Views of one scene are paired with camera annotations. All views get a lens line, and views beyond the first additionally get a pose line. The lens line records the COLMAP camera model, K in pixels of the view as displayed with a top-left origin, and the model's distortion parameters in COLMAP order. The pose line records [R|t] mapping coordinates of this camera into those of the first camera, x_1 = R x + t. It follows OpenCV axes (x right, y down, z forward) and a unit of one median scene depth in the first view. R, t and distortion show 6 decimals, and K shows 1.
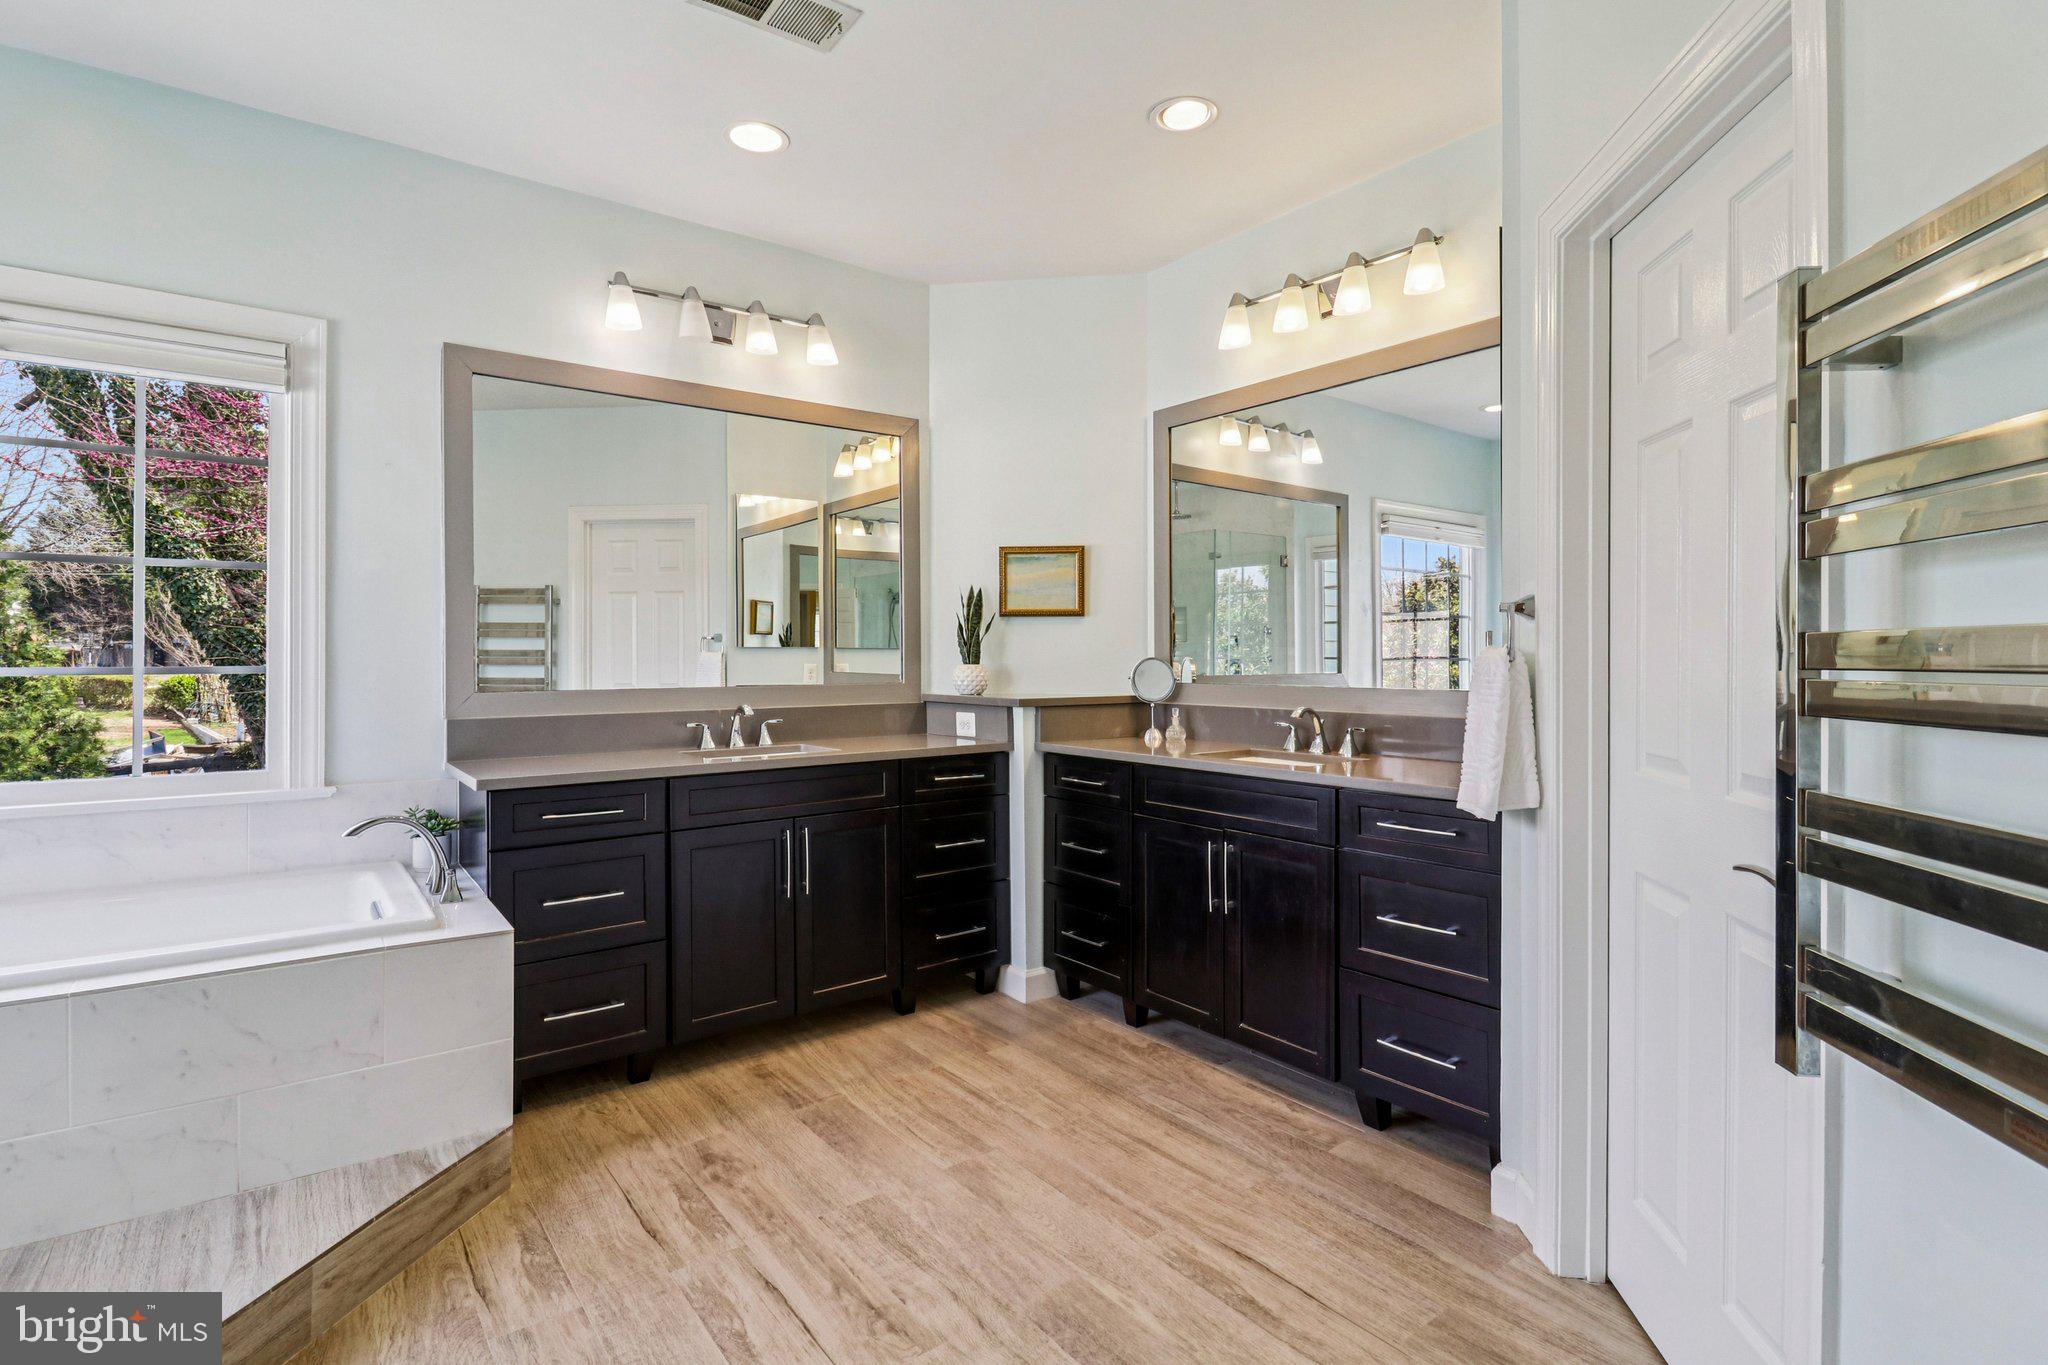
lens RADIAL K [[986.7, 0, 1026.8], [0, 986.7, 653.2], [0, 0, 1]] dist [-0.019664, -0.000519]
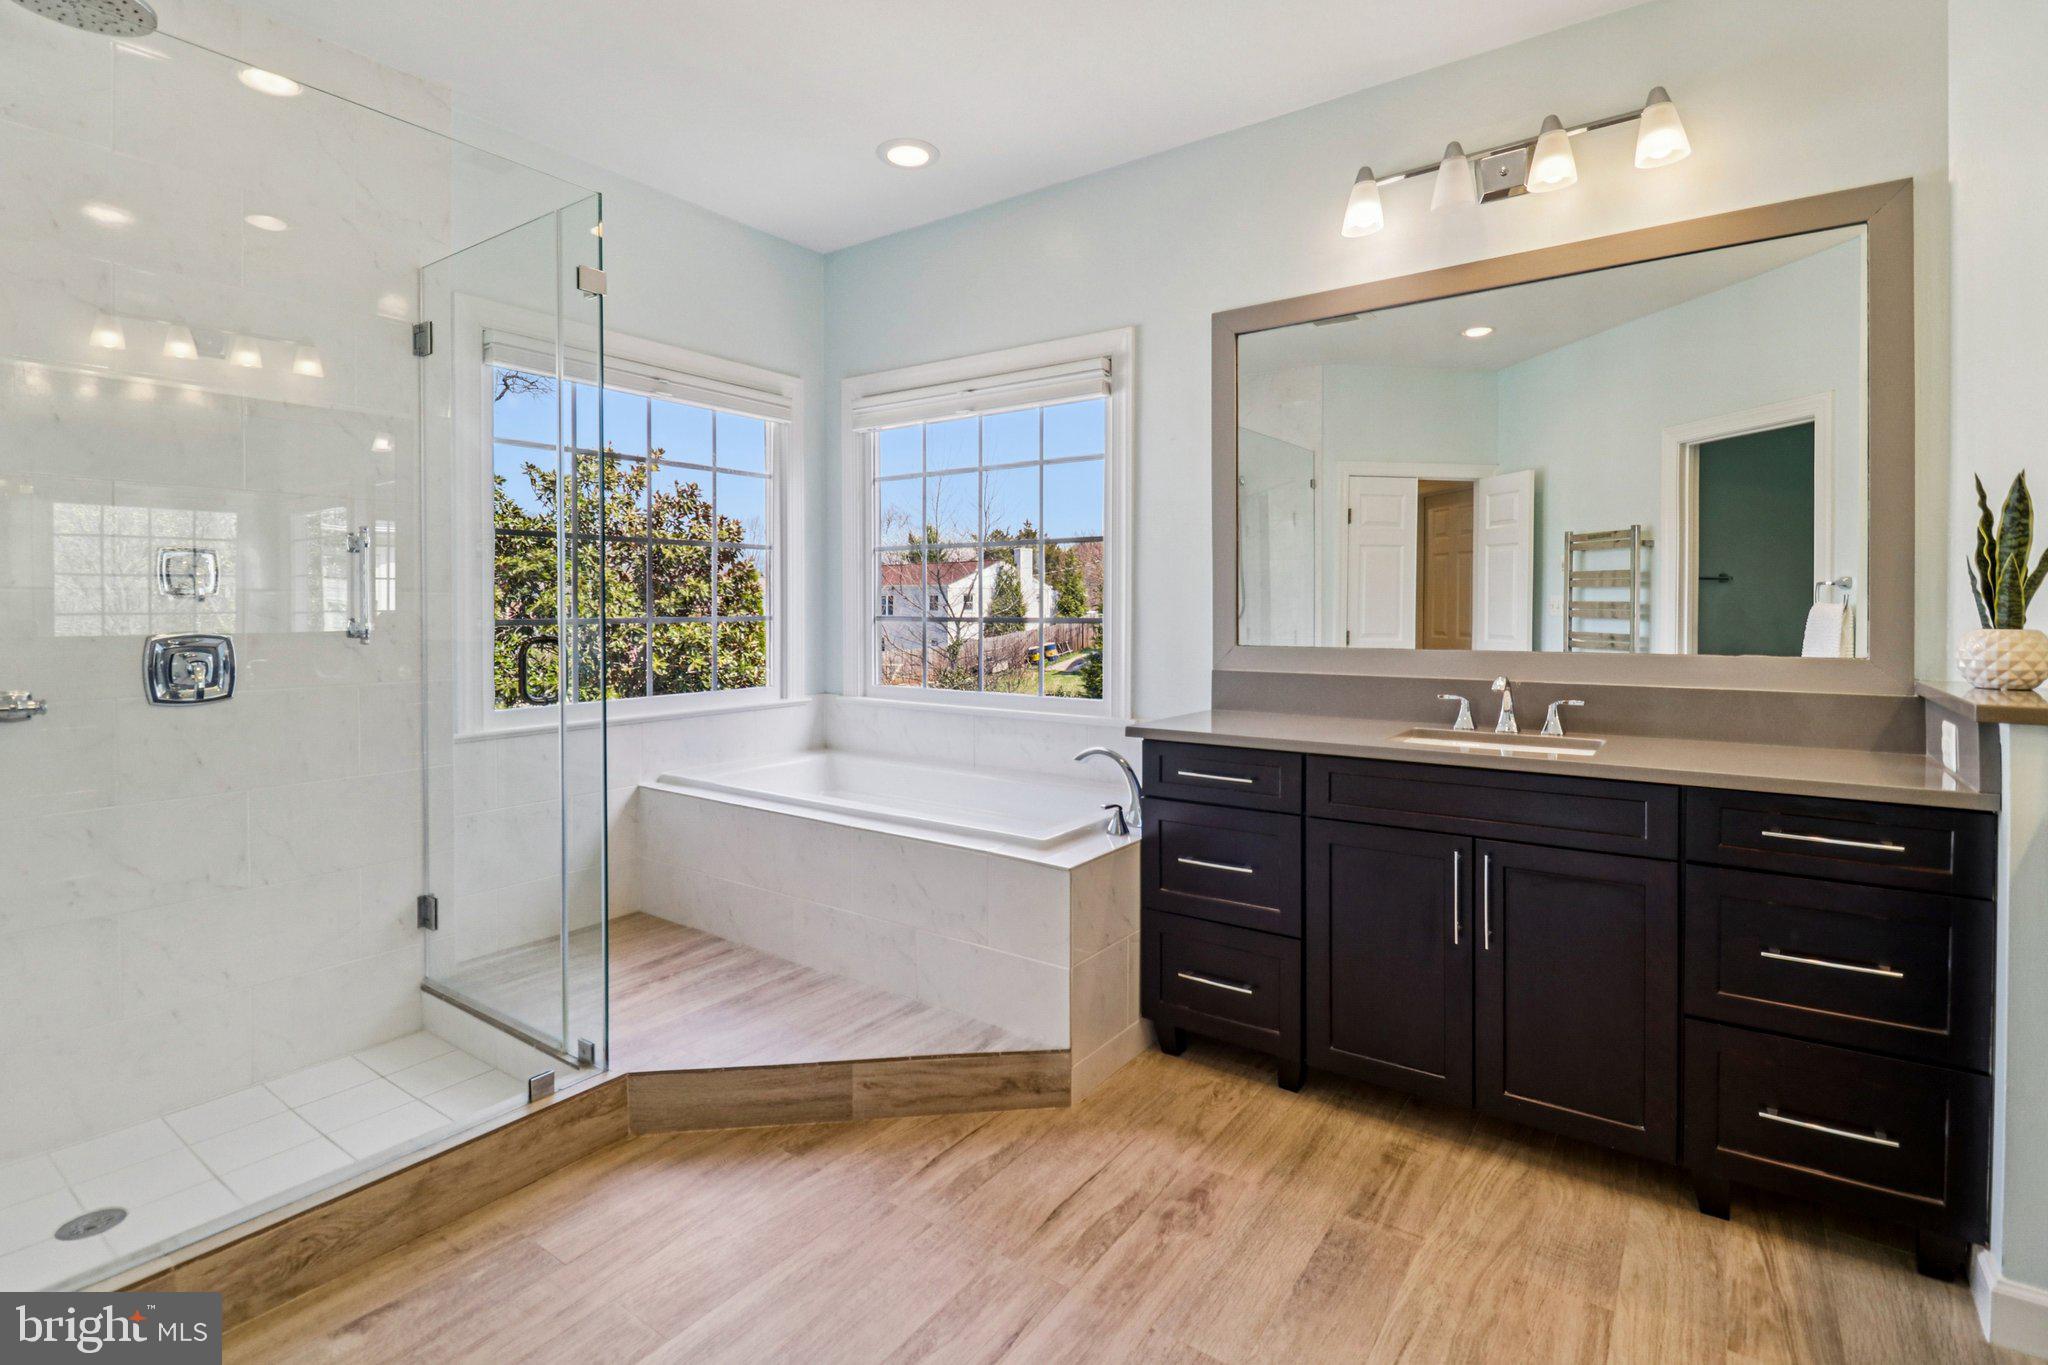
lens RADIAL K [[973.0, 0, 1012.8], [0, 973.0, 618.7], [0, 0, 1]] dist [0.001390, -0.006847]
pose [[0.281020, 0.014411, -0.959594, 0.354902], [0.001481, 0.999880, 0.015450, -0.003636], [0.959701, -0.005763, 0.280965, 0.485413]]
